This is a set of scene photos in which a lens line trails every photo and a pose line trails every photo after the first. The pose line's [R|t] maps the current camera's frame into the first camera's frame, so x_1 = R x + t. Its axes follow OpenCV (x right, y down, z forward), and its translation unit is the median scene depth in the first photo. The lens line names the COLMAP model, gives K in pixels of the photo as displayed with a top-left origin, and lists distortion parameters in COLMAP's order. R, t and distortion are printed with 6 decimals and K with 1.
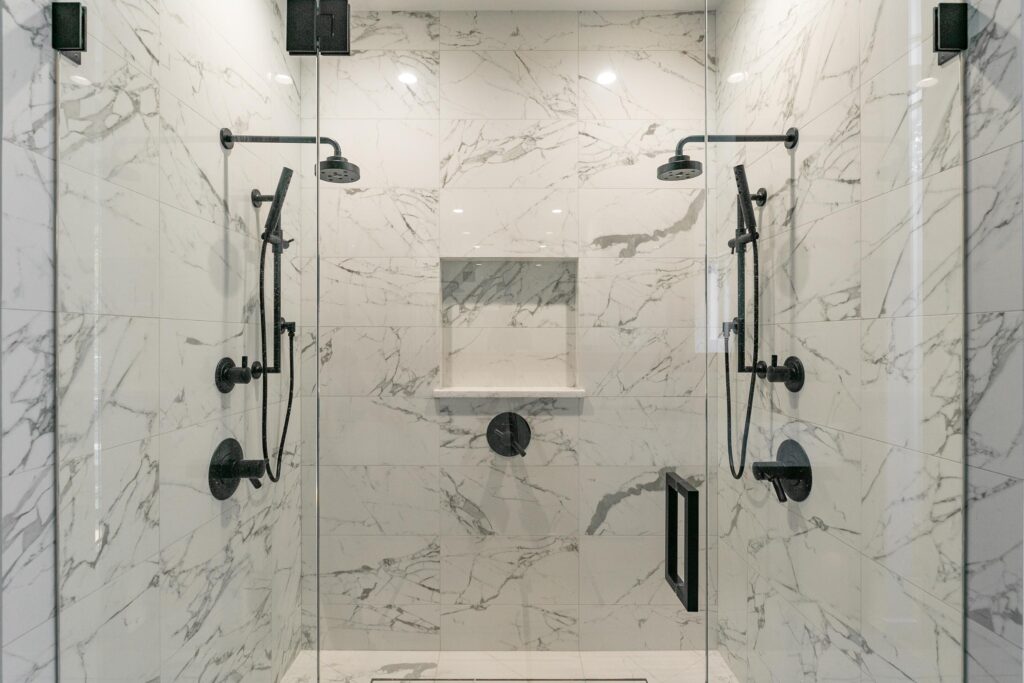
lens RADIAL K [[487.7, 0, 512.0], [0, 487.7, 341.5], [0, 0, 1]] dist [0.000573, 0.000151]
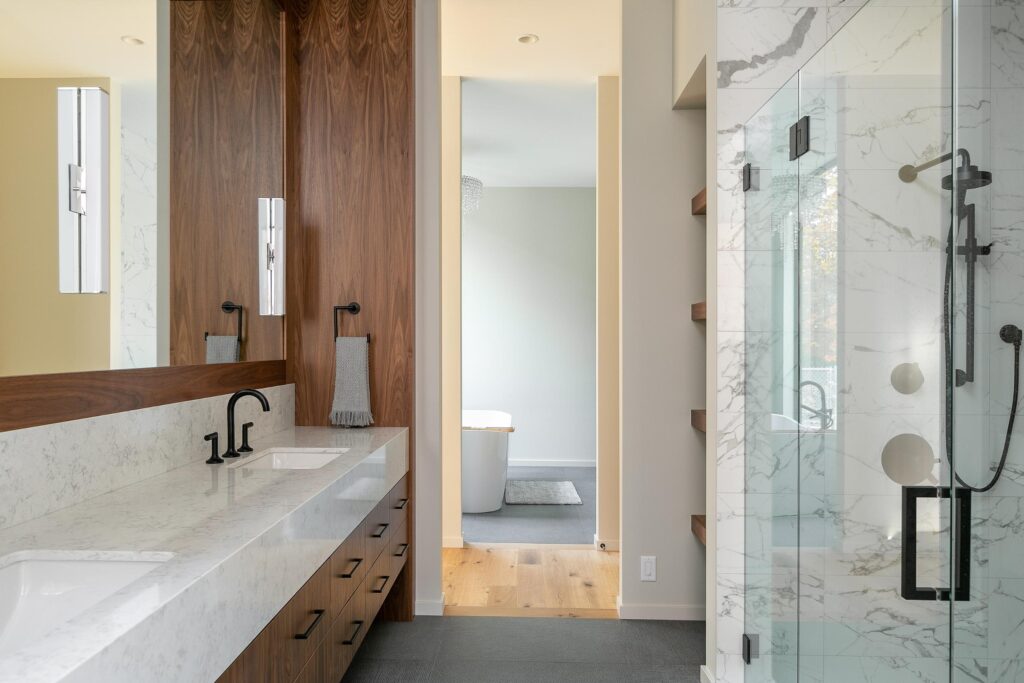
lens RADIAL K [[761.0, 0, 509.6], [0, 761.0, 350.6], [0, 0, 1]] dist [0.002908, -0.004915]
pose [[-0.030438, 0.001506, -0.999536, 2.065097], [-0.005737, 0.999982, 0.001681, 0.013367], [0.999520, 0.005786, -0.030428, 0.186543]]
